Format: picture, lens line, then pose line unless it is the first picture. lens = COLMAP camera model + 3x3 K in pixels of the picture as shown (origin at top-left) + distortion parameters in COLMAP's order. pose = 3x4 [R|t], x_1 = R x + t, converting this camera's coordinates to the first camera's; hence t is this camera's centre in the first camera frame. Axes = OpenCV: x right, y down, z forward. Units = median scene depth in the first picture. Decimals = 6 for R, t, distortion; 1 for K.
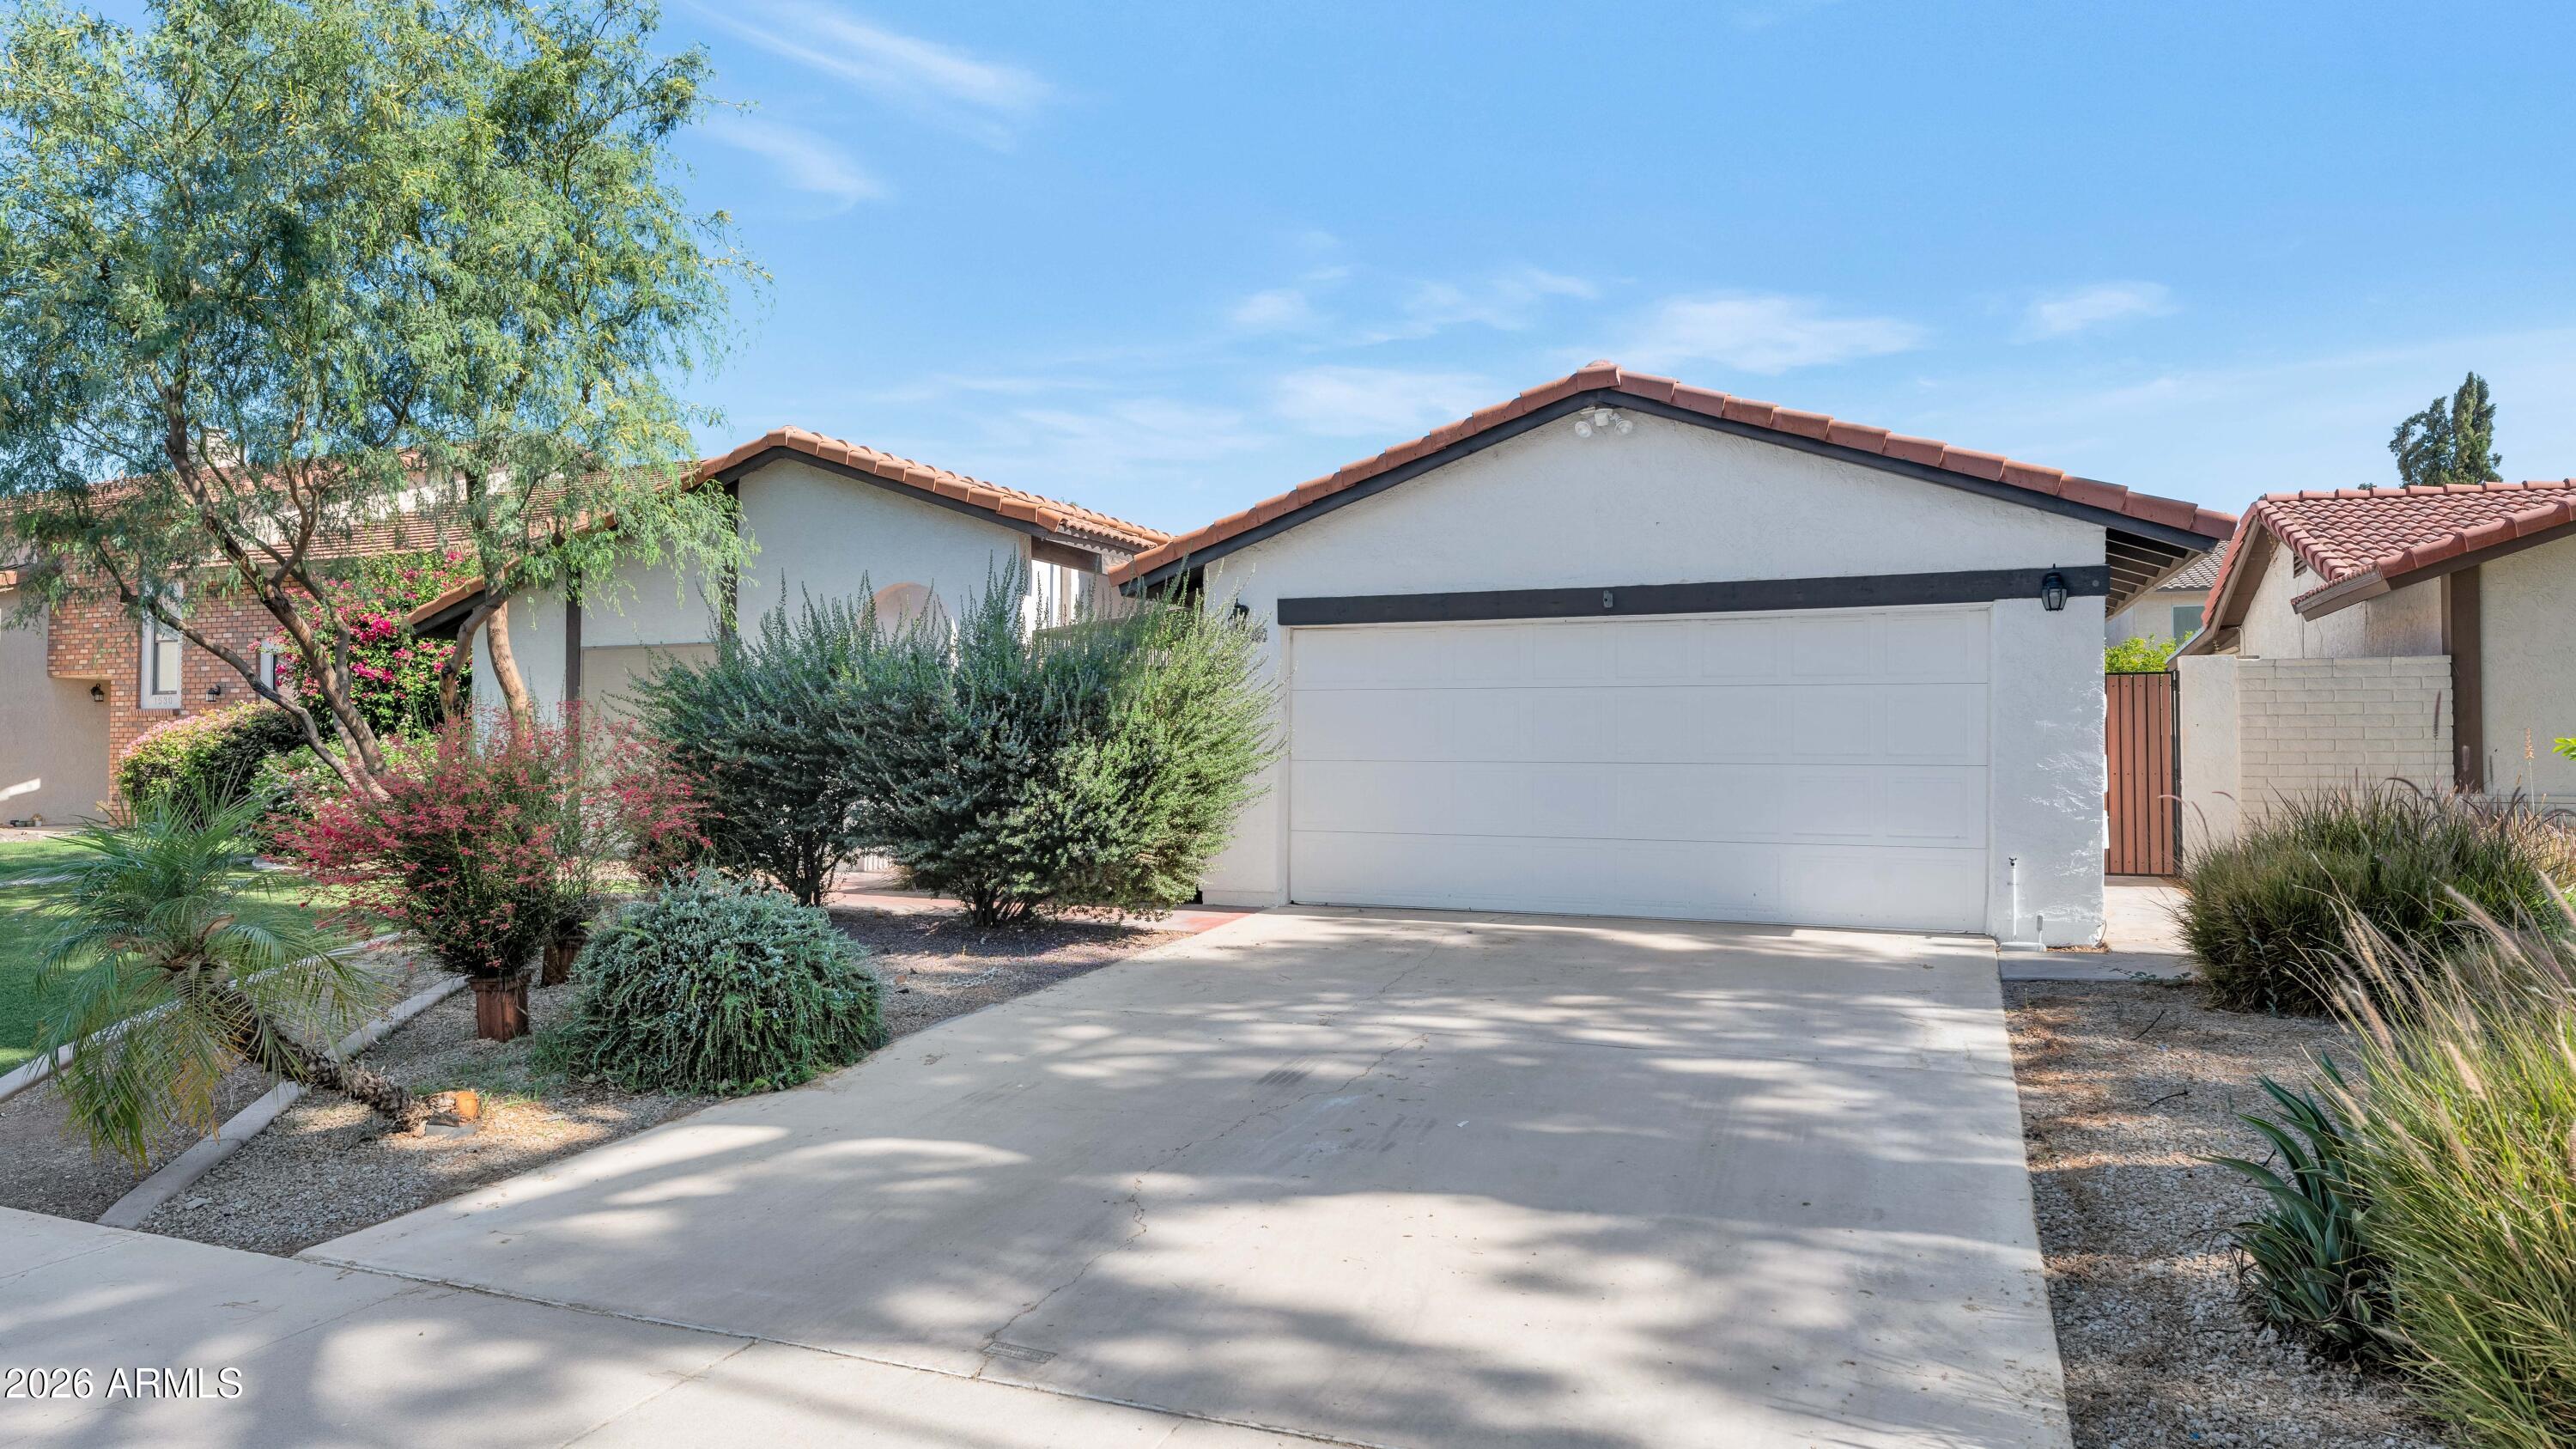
lens RADIAL K [[1428.4, 0, 1287.9], [0, 1428.4, 740.1], [0, 0, 1]] dist [-0.001399, -0.000438]
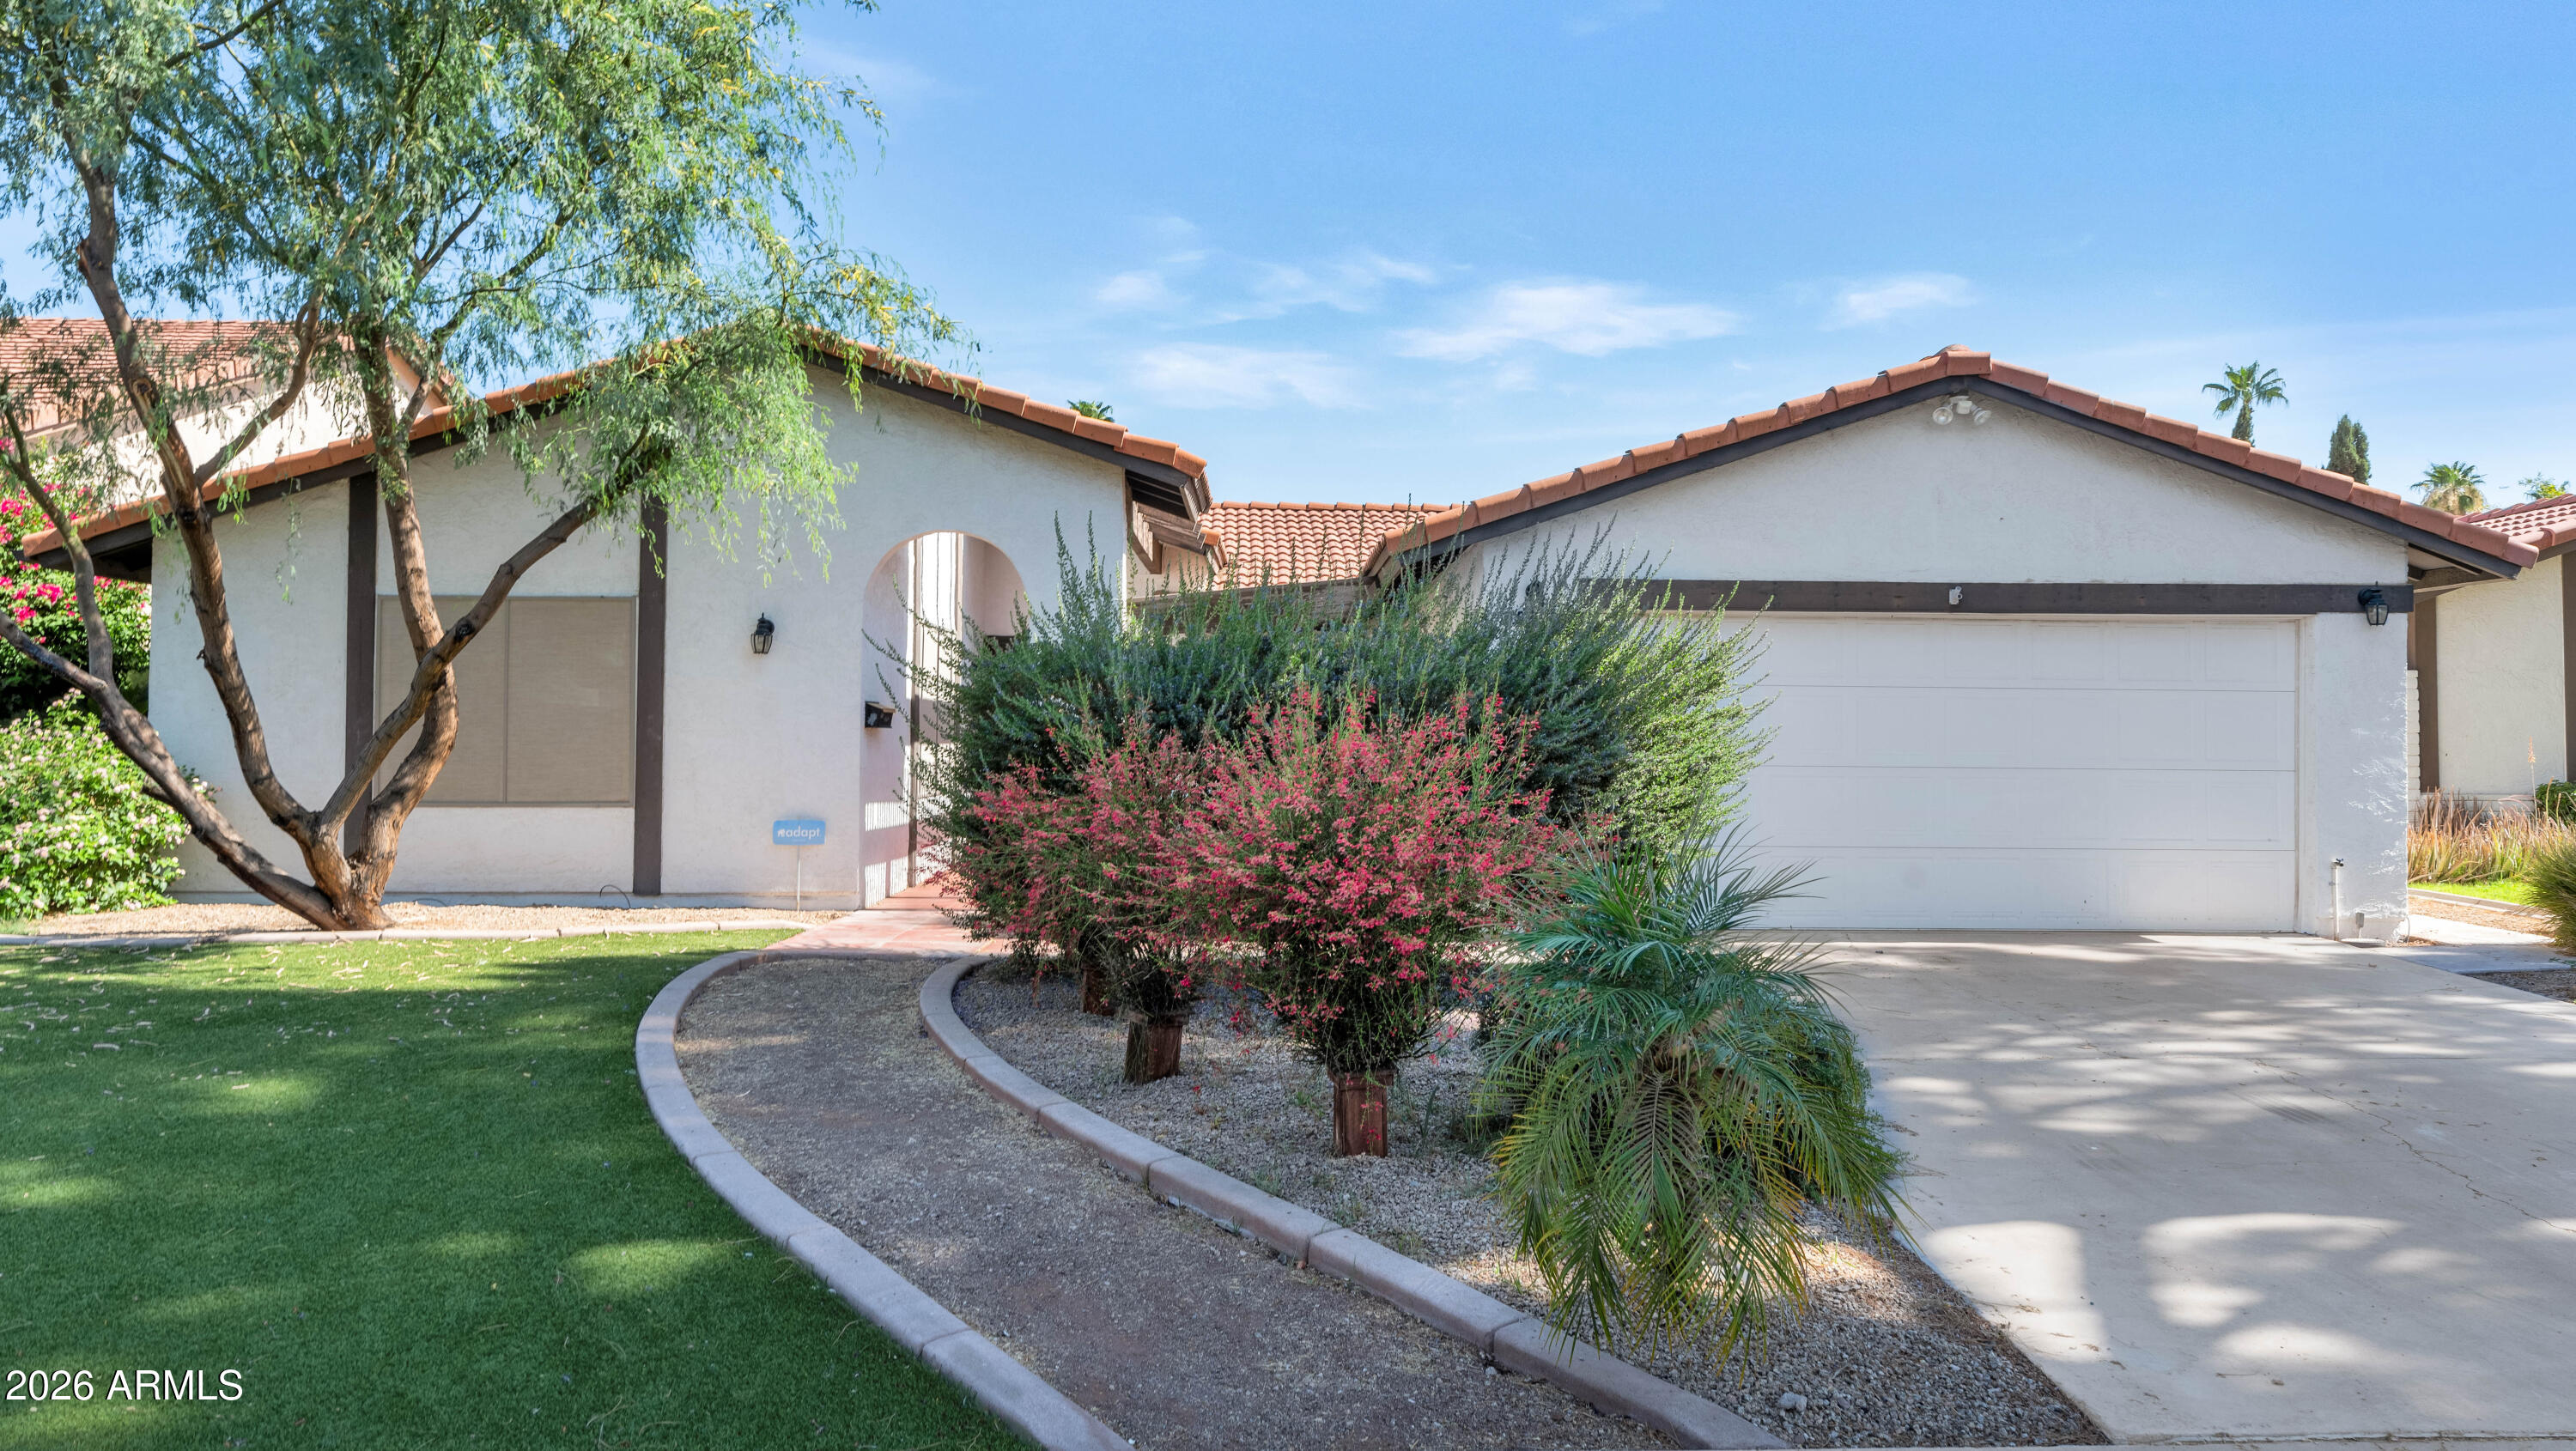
lens RADIAL K [[1667.8, 0, 1288.3], [0, 1667.8, 713.4], [0, 0, 1]] dist [-0.001228, 0.000530]
pose [[0.922612, 0.010807, 0.385578, -0.677572], [-0.007252, 0.999917, -0.010675, -0.005832], [-0.385662, 0.007053, 0.922613, 0.163231]]
